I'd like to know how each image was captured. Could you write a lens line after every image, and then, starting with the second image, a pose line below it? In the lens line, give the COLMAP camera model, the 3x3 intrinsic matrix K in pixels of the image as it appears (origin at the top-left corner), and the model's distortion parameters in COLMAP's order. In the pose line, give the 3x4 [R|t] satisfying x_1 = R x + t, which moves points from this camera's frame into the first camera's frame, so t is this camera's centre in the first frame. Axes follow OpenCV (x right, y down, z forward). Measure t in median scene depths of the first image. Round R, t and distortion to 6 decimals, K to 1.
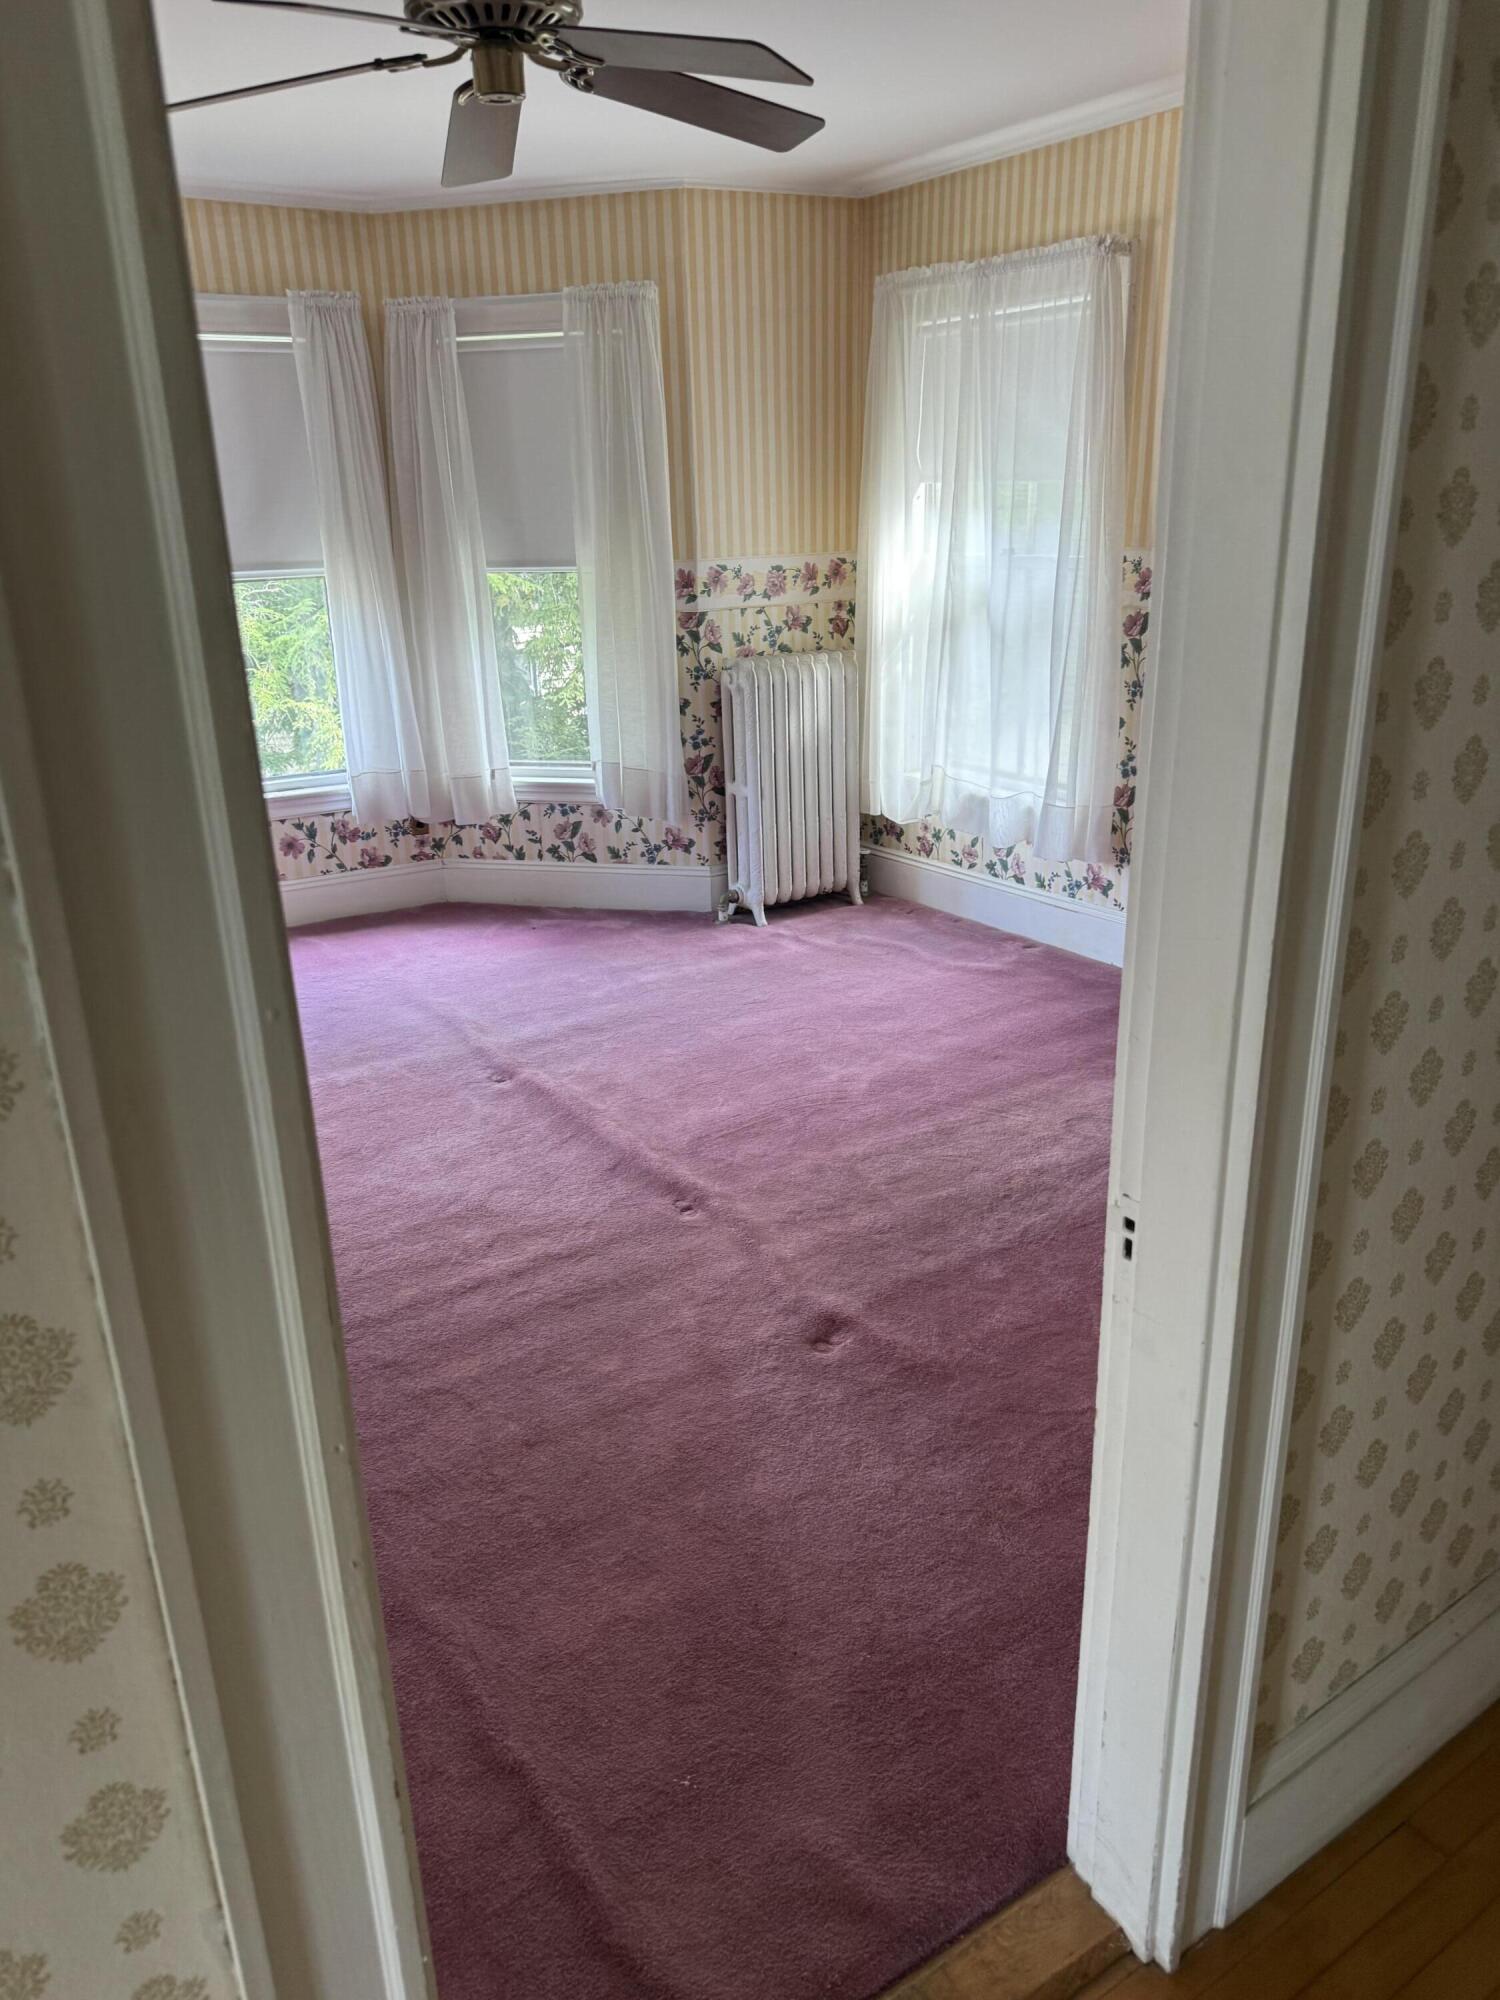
lens RADIAL K [[1417.2, 0, 742.0], [0, 1417.2, 1004.0], [0, 0, 1]] dist [0.039706, -0.054844]
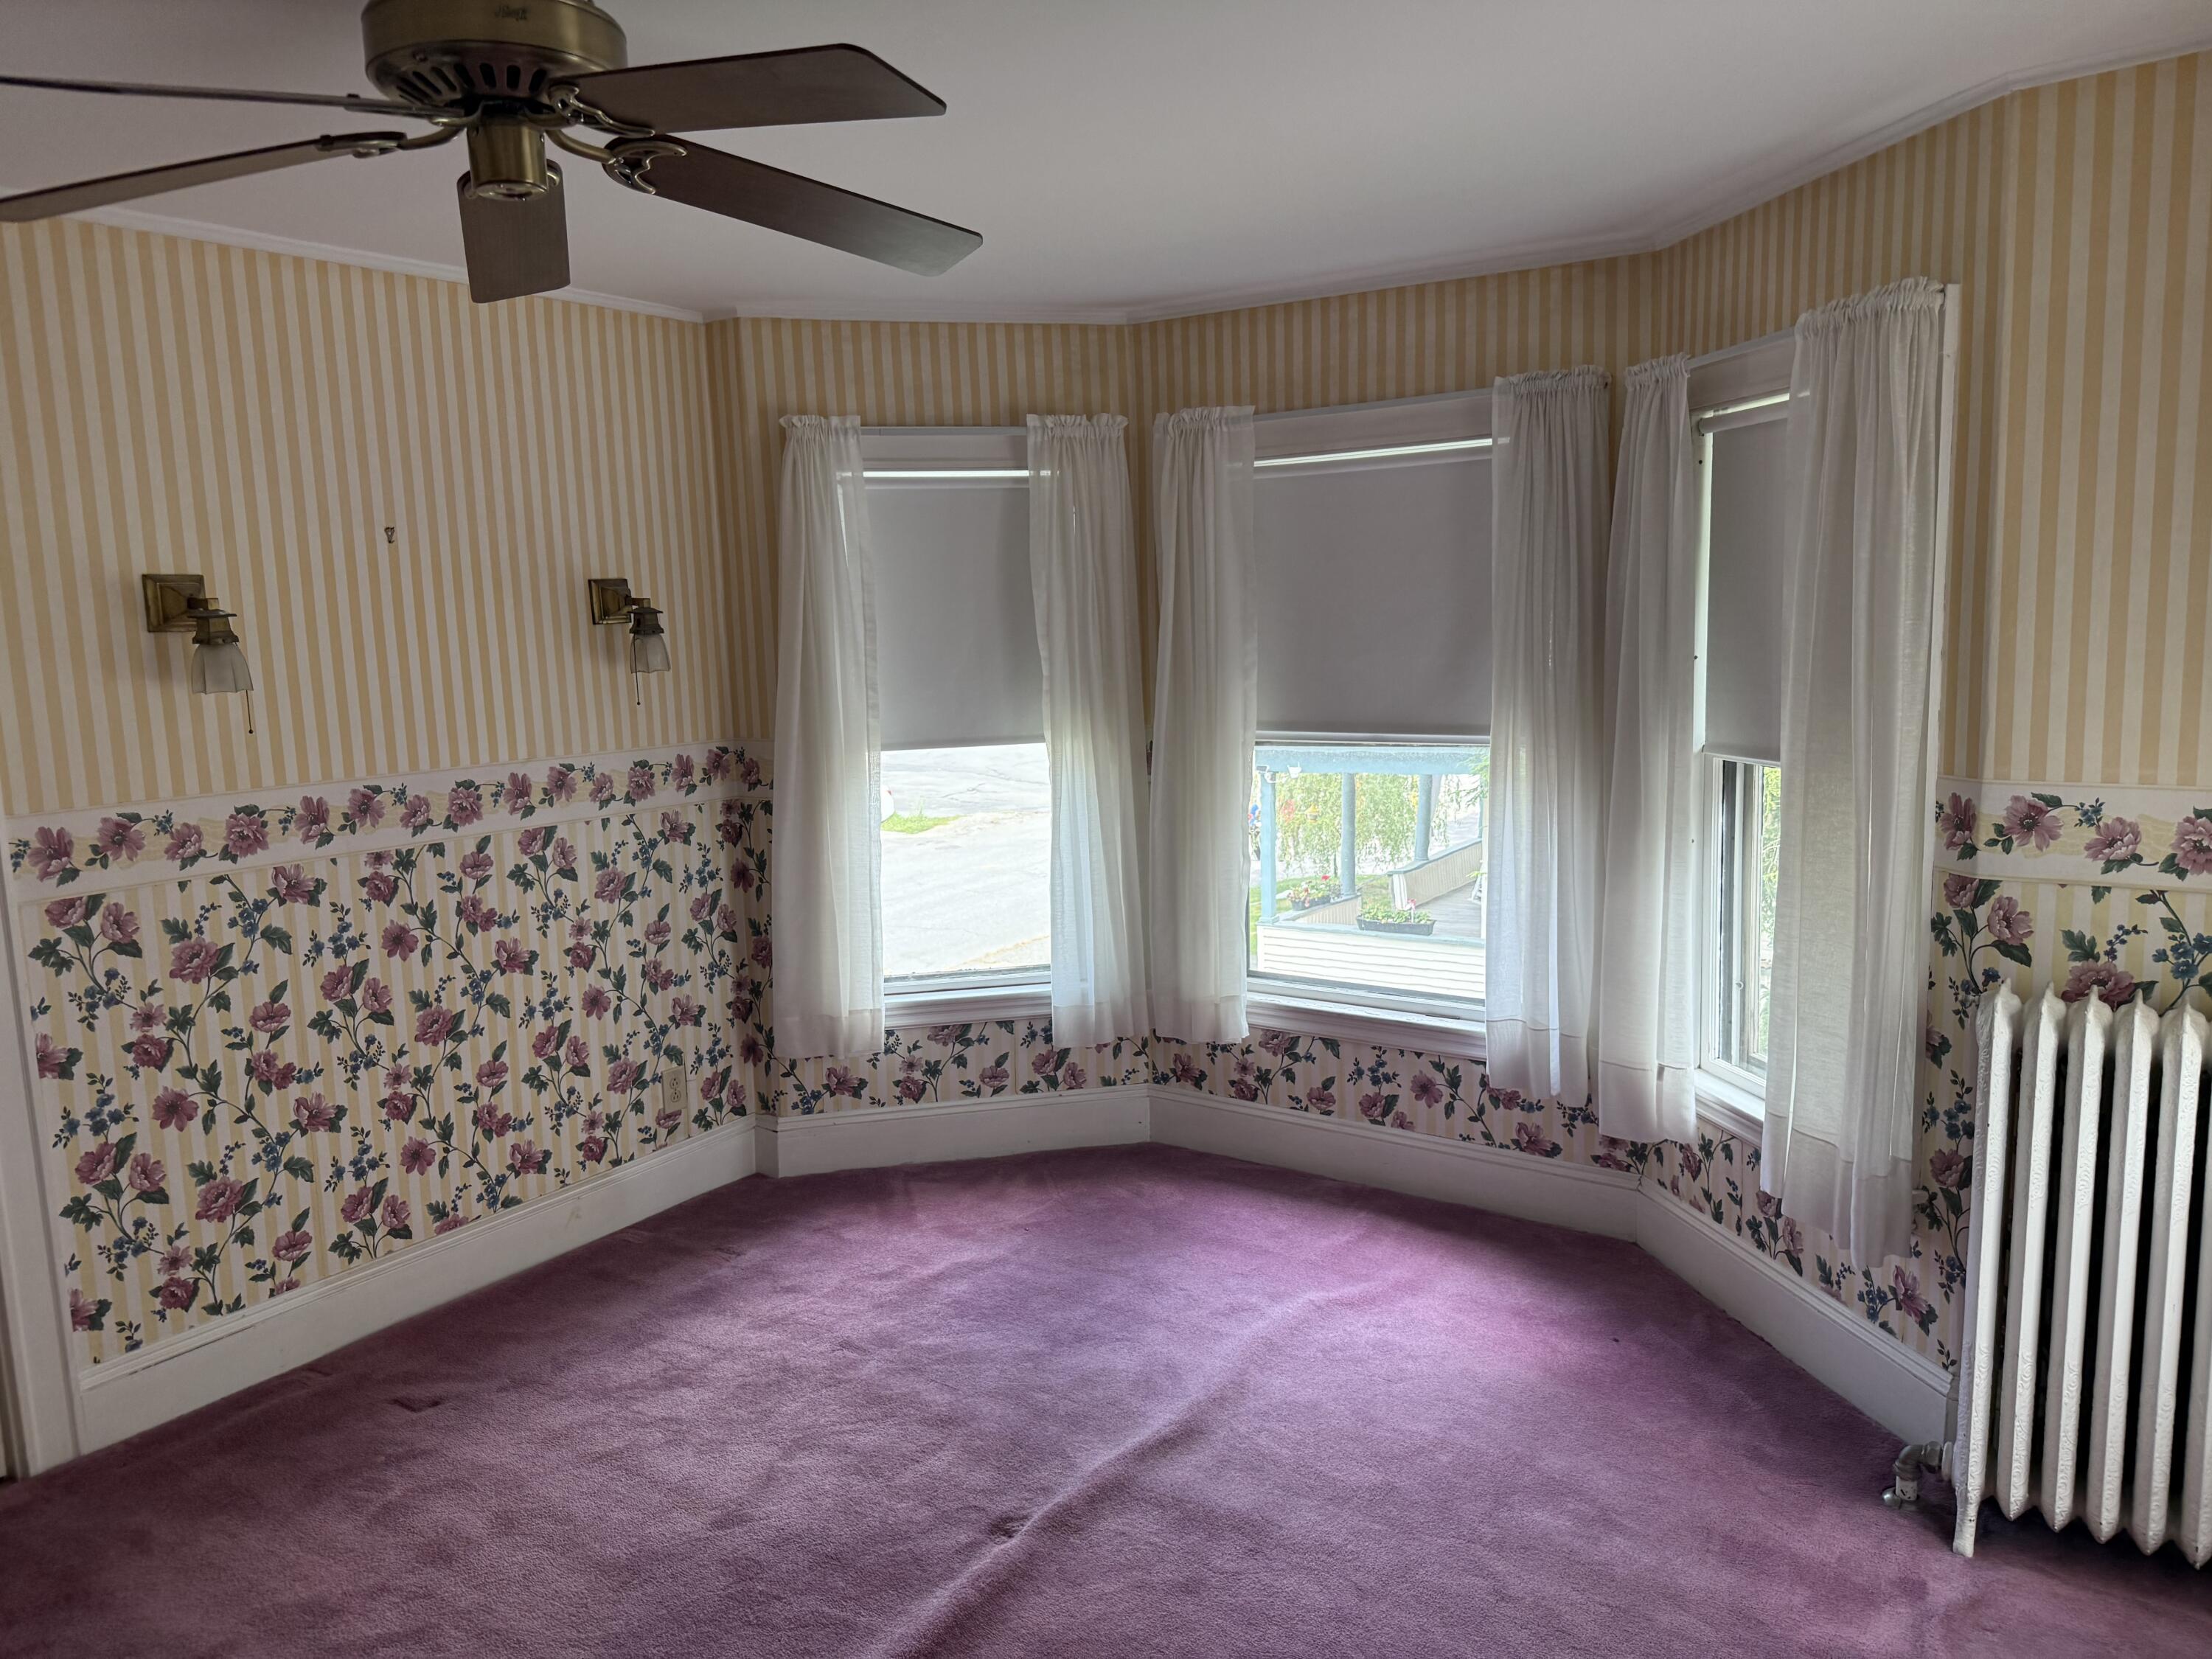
lens RADIAL K [[1567.4, 0, 1103.3], [0, 1567.4, 823.3], [0, 0, 1]] dist [0.039706, -0.054844]
pose [[0.404606, 0.135641, -0.904376, 0.328640], [-0.292869, 0.956073, 0.012369, -0.202540], [0.866327, 0.259859, 0.426558, 0.472303]]
